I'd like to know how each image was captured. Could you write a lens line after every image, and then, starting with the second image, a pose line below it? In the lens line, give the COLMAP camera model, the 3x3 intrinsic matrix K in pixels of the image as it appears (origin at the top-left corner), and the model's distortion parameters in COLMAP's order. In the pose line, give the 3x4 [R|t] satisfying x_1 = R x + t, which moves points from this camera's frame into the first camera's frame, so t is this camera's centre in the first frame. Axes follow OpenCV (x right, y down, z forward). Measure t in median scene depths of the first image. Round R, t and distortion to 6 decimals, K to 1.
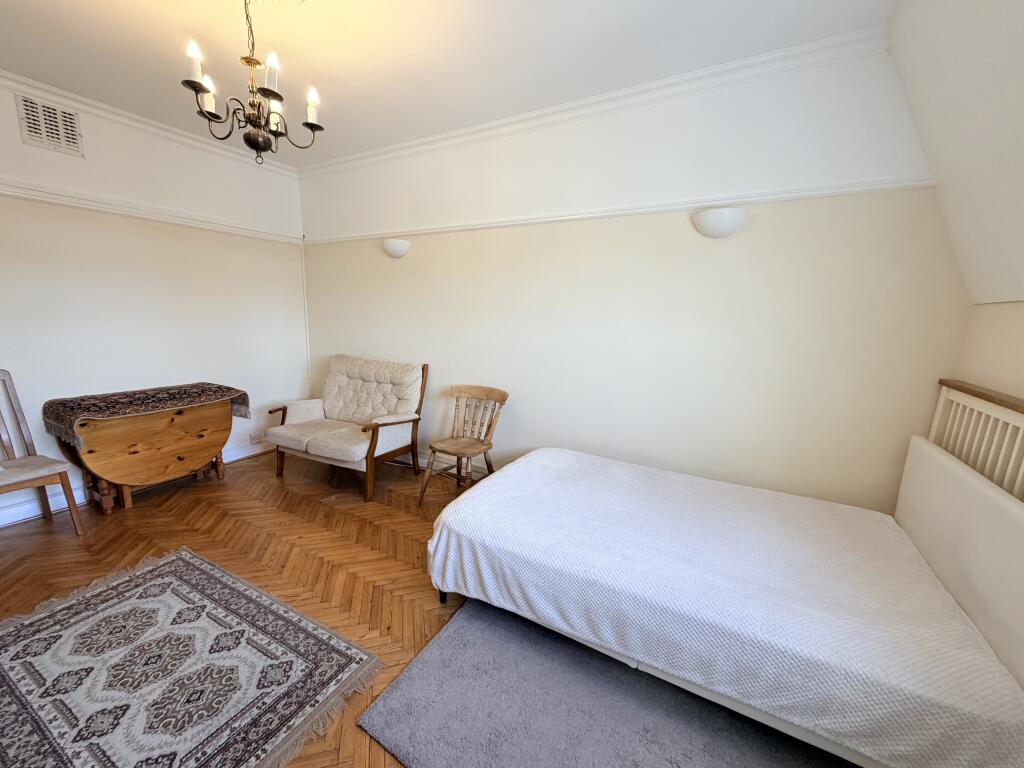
lens RADIAL K [[408.8, 0, 512.1], [0, 408.8, 380.6], [0, 0, 1]] dist [-0.000160, 0.000401]
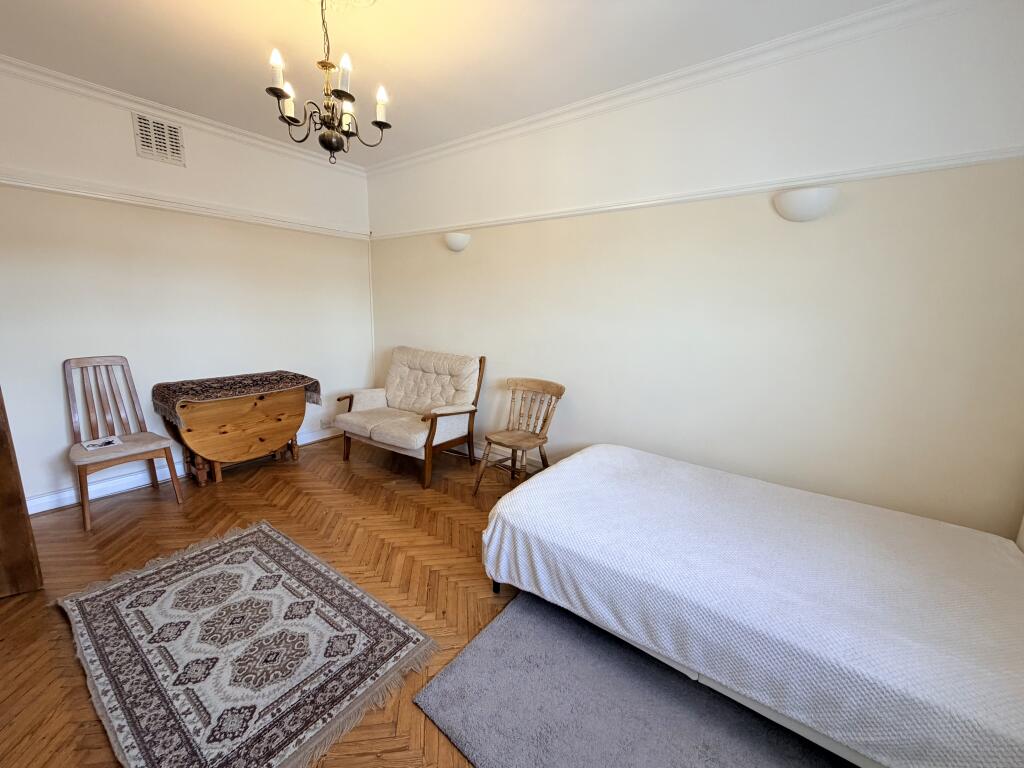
lens RADIAL K [[408.8, 0, 511.3], [0, 408.8, 380.5], [0, 0, 1]] dist [-0.000160, 0.000401]
pose [[0.990702, 0.021783, -0.134295, -0.008974], [-0.019693, 0.999664, 0.016868, 0.000961], [0.134617, -0.014066, 0.990798, 0.012030]]
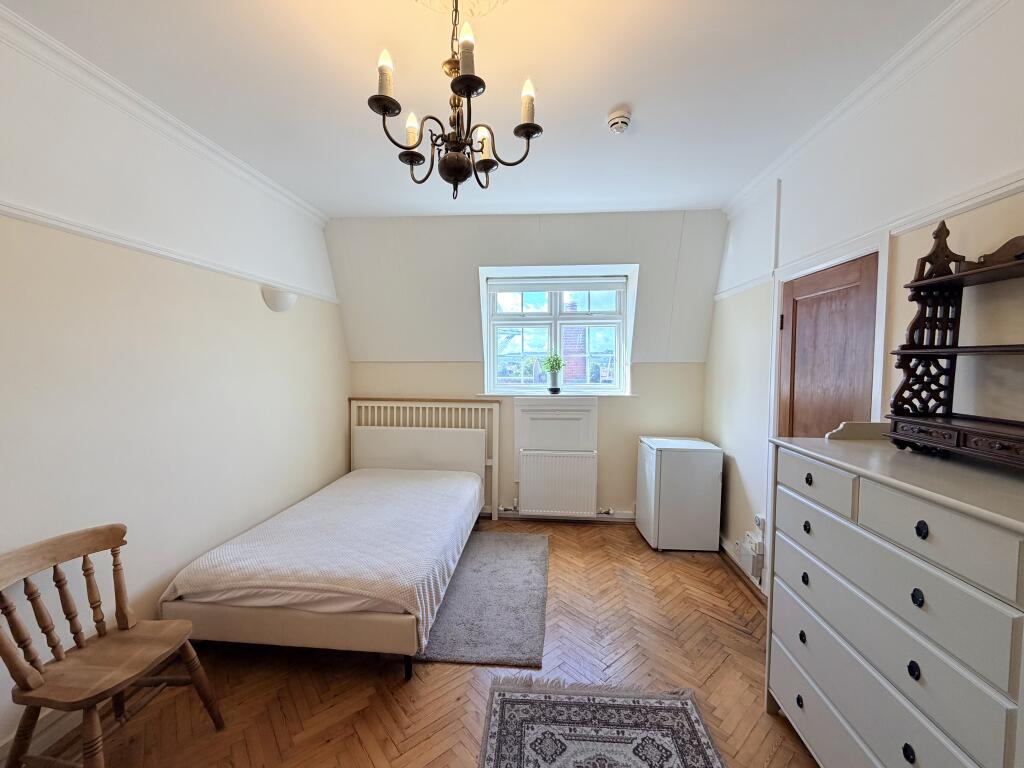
lens RADIAL K [[408.8, 0, 507.1], [0, 408.8, 382.6], [0, 0, 1]] dist [-0.000160, 0.000401]
pose [[-0.408291, -0.070645, 0.910114, -1.353080], [0.141868, 0.979976, 0.139712, -0.303248], [-0.901761, 0.186160, -0.390093, 1.283787]]
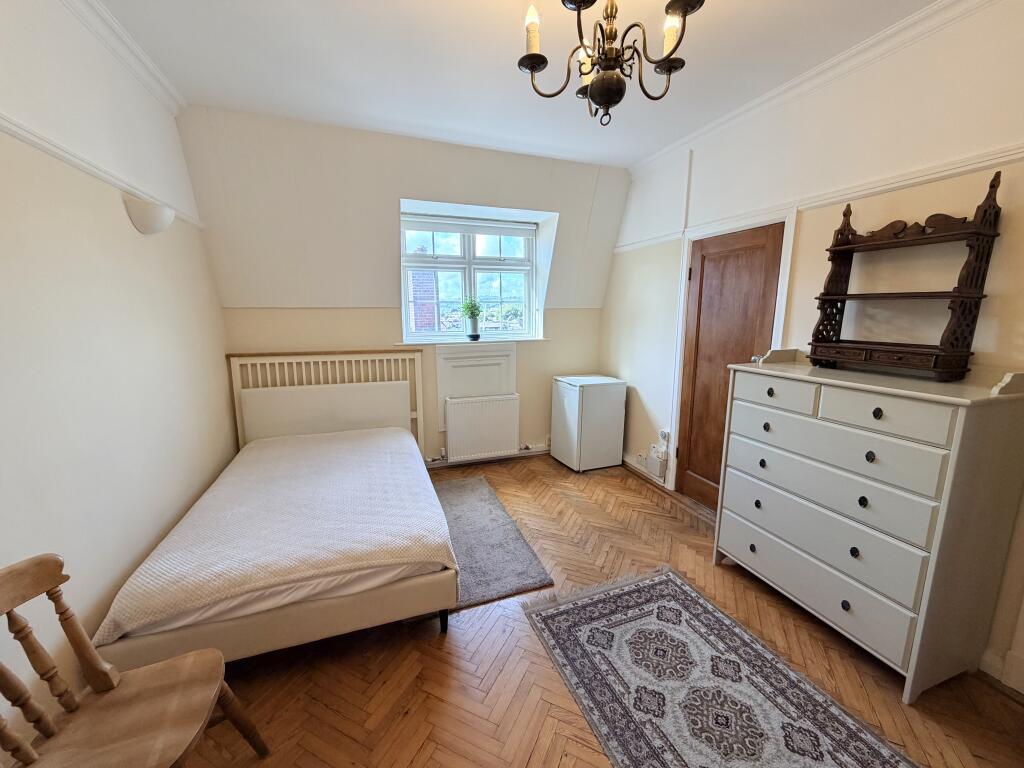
lens RADIAL K [[408.8, 0, 509.8], [0, 408.8, 383.8], [0, 0, 1]] dist [-0.000160, 0.000401]
pose [[-0.757343, -0.137606, 0.638354, -1.004802], [0.092446, 0.945108, 0.313409, -0.355139], [-0.646440, 0.296372, -0.703050, 1.733179]]
